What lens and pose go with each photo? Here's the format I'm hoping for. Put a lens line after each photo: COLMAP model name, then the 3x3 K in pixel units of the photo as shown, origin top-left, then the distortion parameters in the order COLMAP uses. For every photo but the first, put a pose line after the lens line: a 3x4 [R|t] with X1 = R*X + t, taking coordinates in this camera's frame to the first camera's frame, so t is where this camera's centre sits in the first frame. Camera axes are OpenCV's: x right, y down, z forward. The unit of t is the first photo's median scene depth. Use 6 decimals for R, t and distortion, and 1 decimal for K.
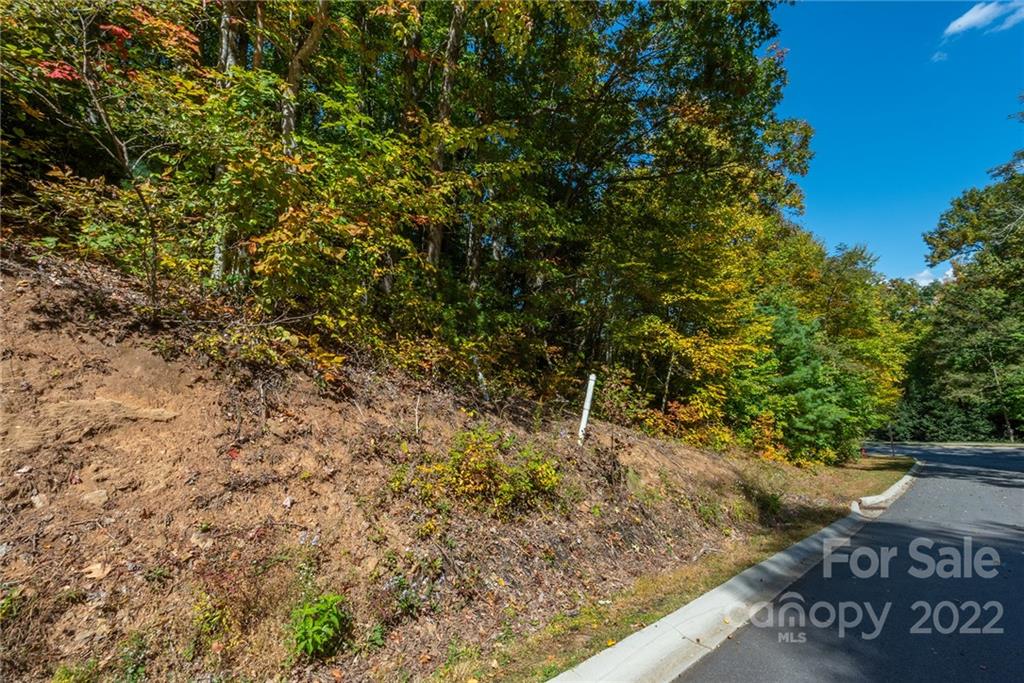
lens RADIAL K [[461.6, 0, 510.0], [0, 461.6, 334.8], [0, 0, 1]] dist [-0.011601, -0.002429]
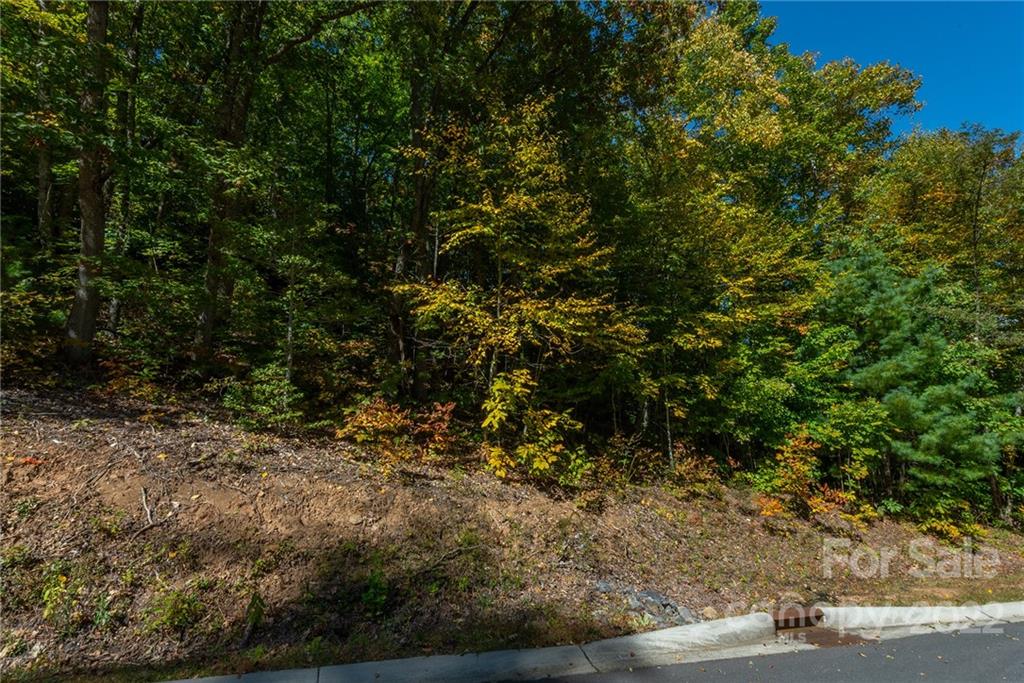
lens RADIAL K [[461.6, 0, 508.1], [0, 461.6, 335.1], [0, 0, 1]] dist [-0.011601, -0.002429]
pose [[0.895256, -0.120075, -0.429068, 0.232381], [0.070728, 0.989090, -0.129221, 0.047349], [0.439903, 0.085338, 0.893981, 0.150778]]
